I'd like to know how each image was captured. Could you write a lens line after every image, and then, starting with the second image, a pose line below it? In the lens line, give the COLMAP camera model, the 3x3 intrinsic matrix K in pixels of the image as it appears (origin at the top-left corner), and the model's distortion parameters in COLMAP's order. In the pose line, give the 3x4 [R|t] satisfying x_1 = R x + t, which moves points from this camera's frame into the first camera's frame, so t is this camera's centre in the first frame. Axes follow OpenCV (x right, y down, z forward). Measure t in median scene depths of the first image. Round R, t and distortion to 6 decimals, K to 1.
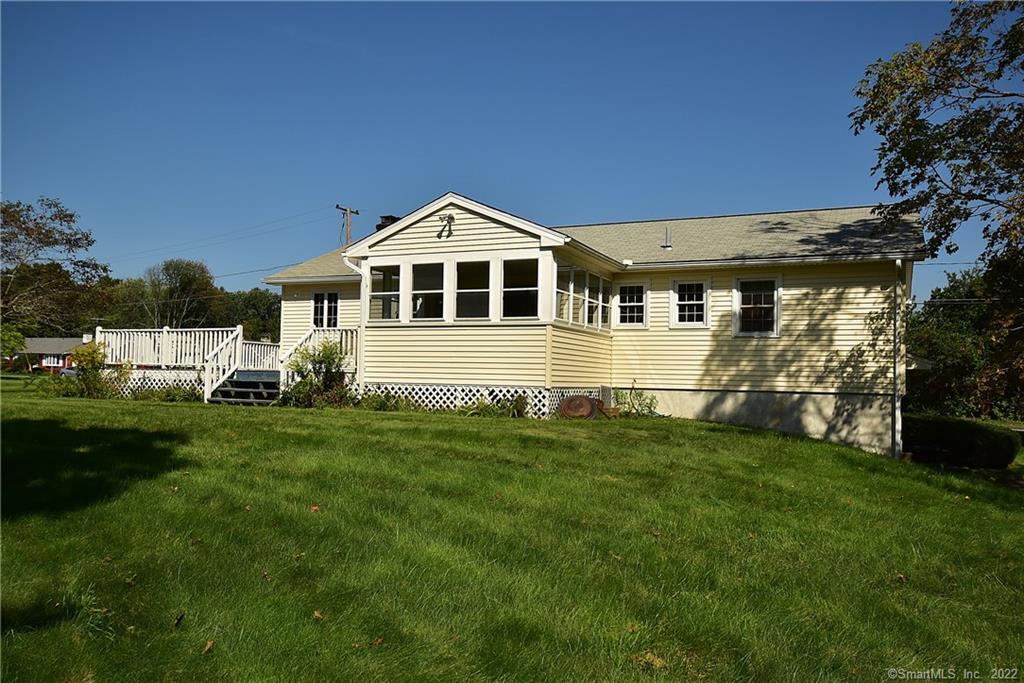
lens RADIAL K [[818.7, 0, 513.5], [0, 818.7, 339.9], [0, 0, 1]] dist [0.012838, 0.002860]
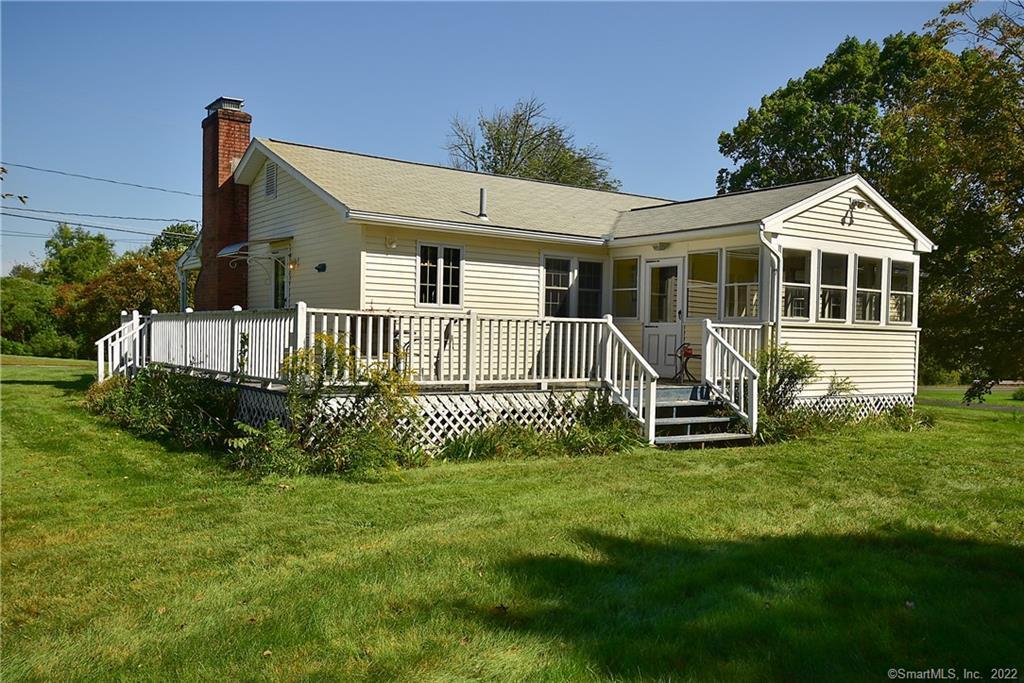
lens RADIAL K [[884.6, 0, 513.0], [0, 884.6, 344.6], [0, 0, 1]] dist [0.011396, 0.007275]
pose [[0.503289, -0.018246, 0.863926, -1.017366], [-0.055140, 0.997061, 0.053180, -0.028796], [-0.862357, -0.074402, 0.500804, 0.790857]]
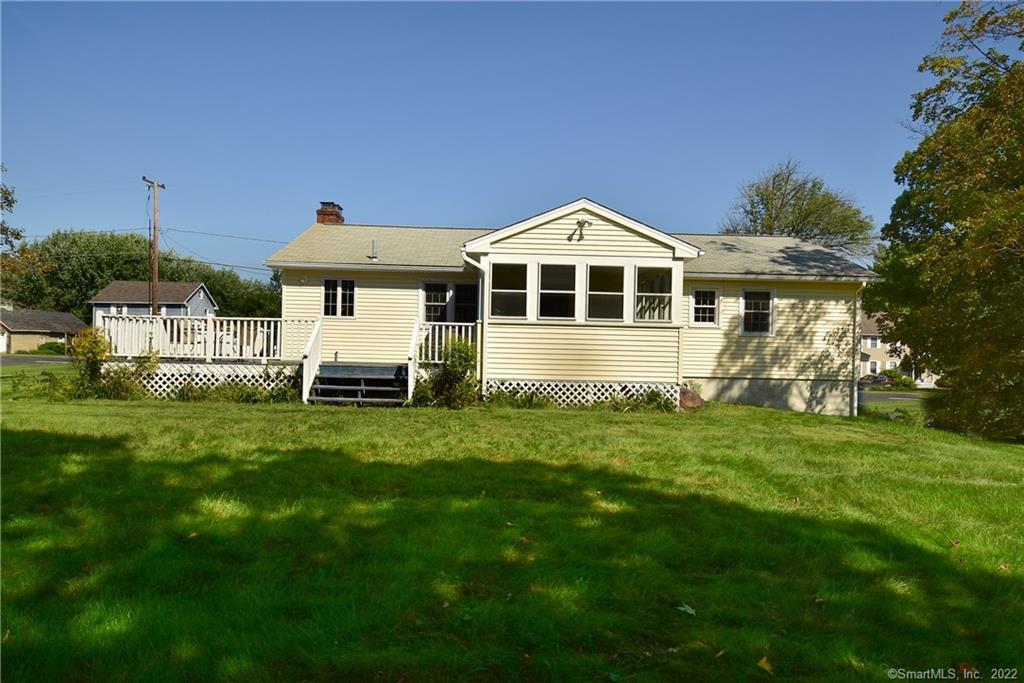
lens RADIAL K [[647.2, 0, 509.7], [0, 647.2, 343.5], [0, 0, 1]] dist [0.015100, 0.000358]
pose [[0.898749, 0.004372, 0.438442, -0.500265], [-0.025969, 0.998726, 0.043274, -0.026153], [-0.437694, -0.050278, 0.897717, 0.272102]]
